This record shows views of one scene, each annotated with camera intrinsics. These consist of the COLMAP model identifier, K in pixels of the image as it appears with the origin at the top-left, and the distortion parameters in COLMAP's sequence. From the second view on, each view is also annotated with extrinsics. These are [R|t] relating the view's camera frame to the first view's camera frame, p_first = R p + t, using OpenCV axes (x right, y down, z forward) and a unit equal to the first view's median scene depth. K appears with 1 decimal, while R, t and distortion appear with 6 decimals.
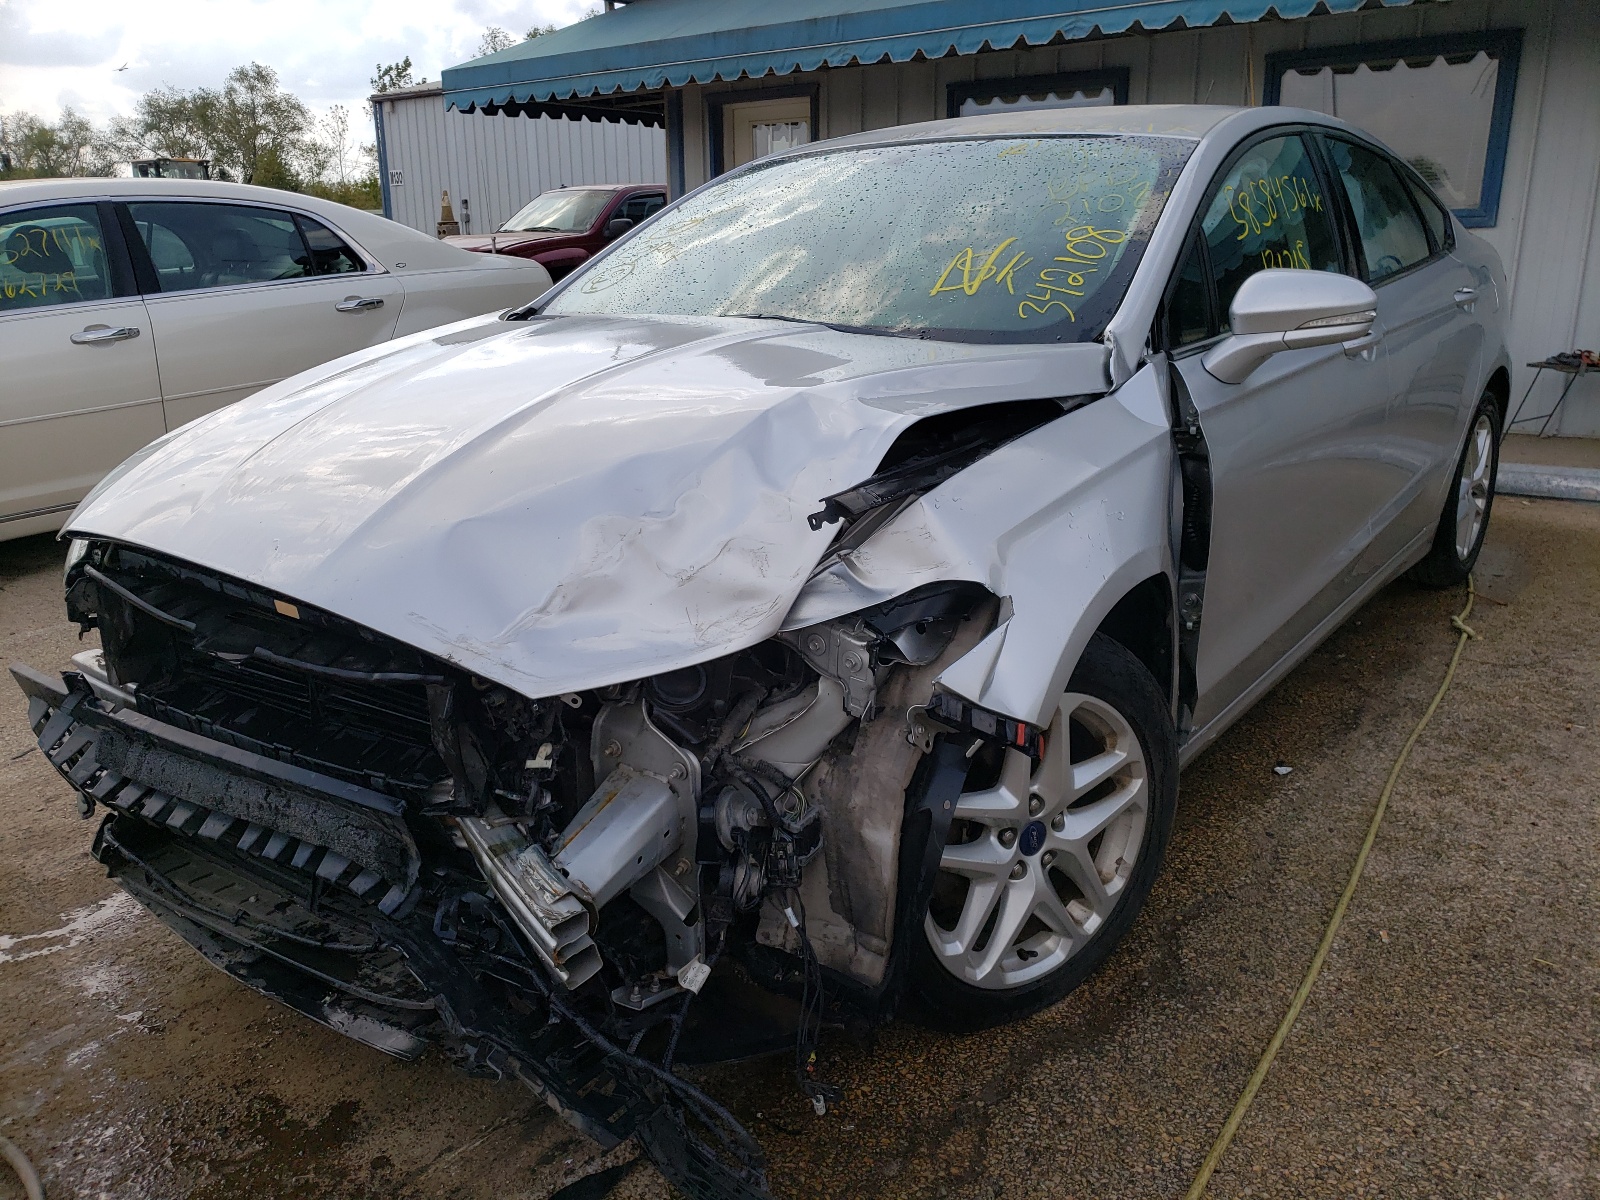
lens RADIAL K [[1302.9, 0, 797.6], [0, 1302.9, 603.9], [0, 0, 1]] dist [0.016578, 0.008300]
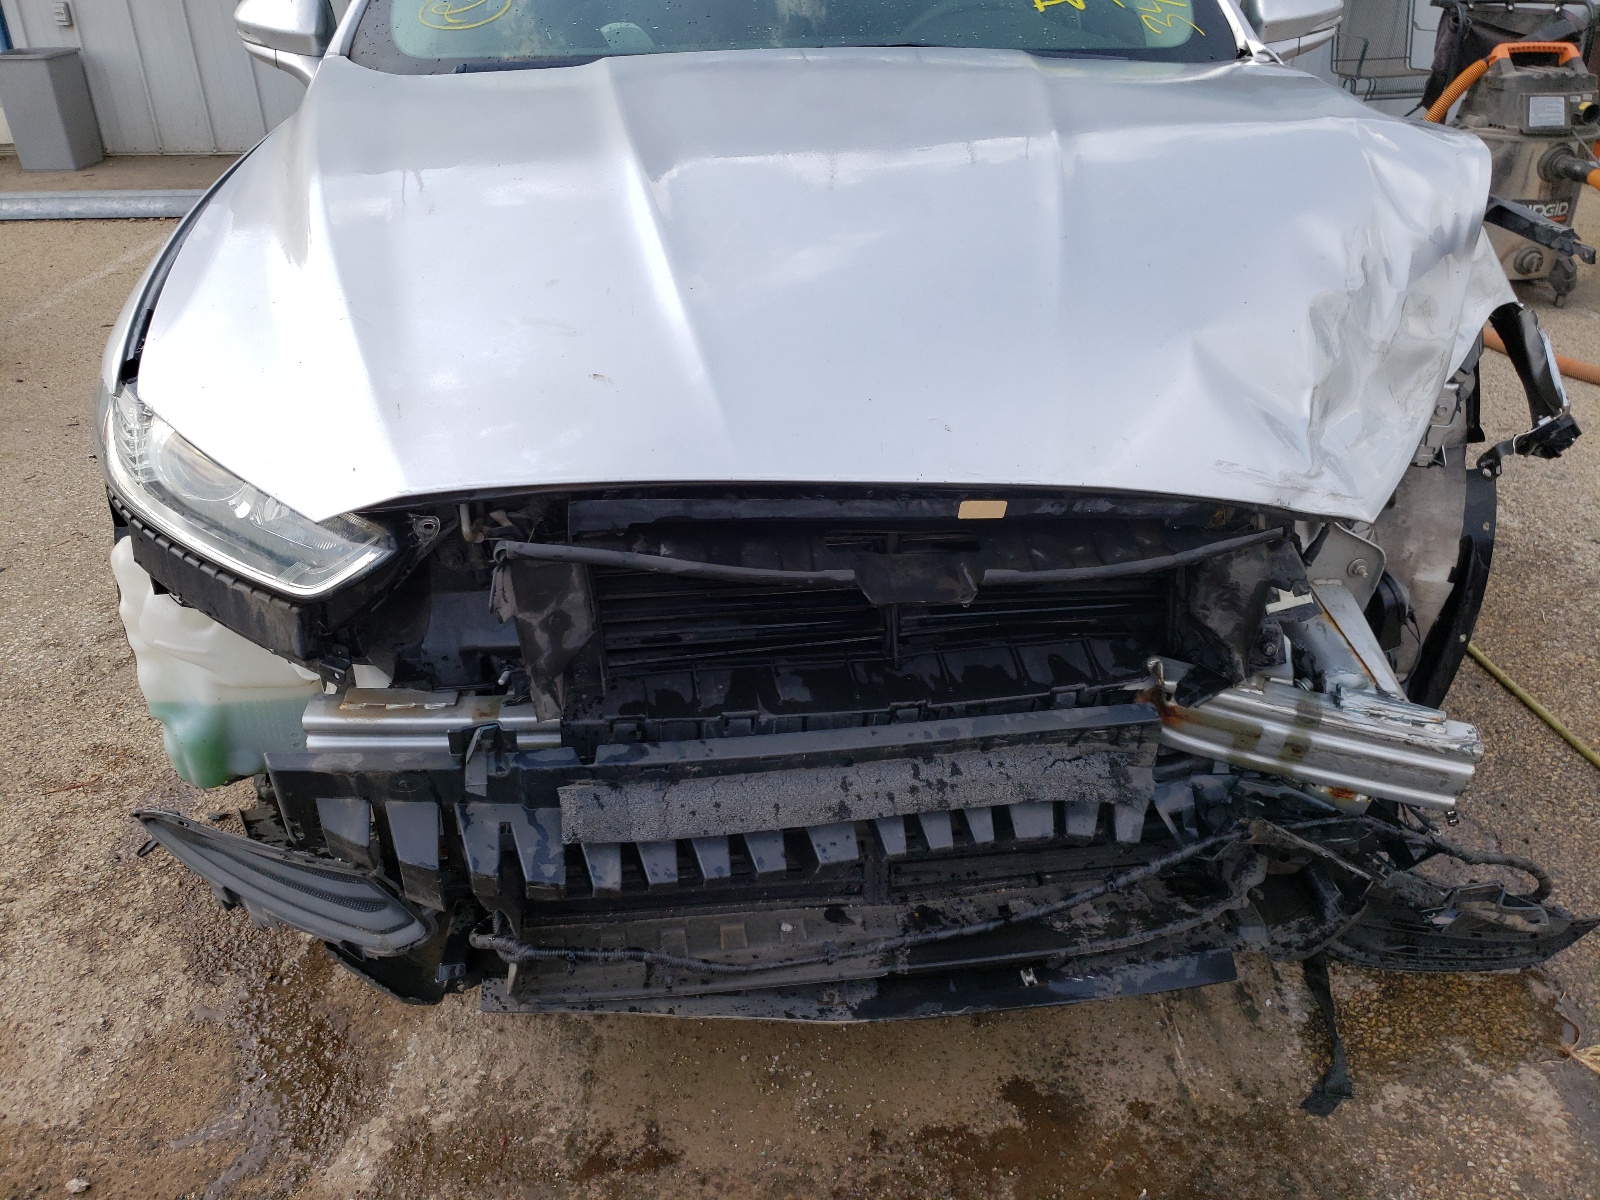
lens RADIAL K [[1323.0, 0, 799.7], [0, 1323.0, 596.0], [0, 0, 1]] dist [-0.002950, -0.006484]
pose [[0.746149, -0.292450, 0.598109, -0.881743], [0.173445, 0.952724, 0.249467, -0.142623], [-0.642790, -0.082401, 0.761598, 0.504006]]
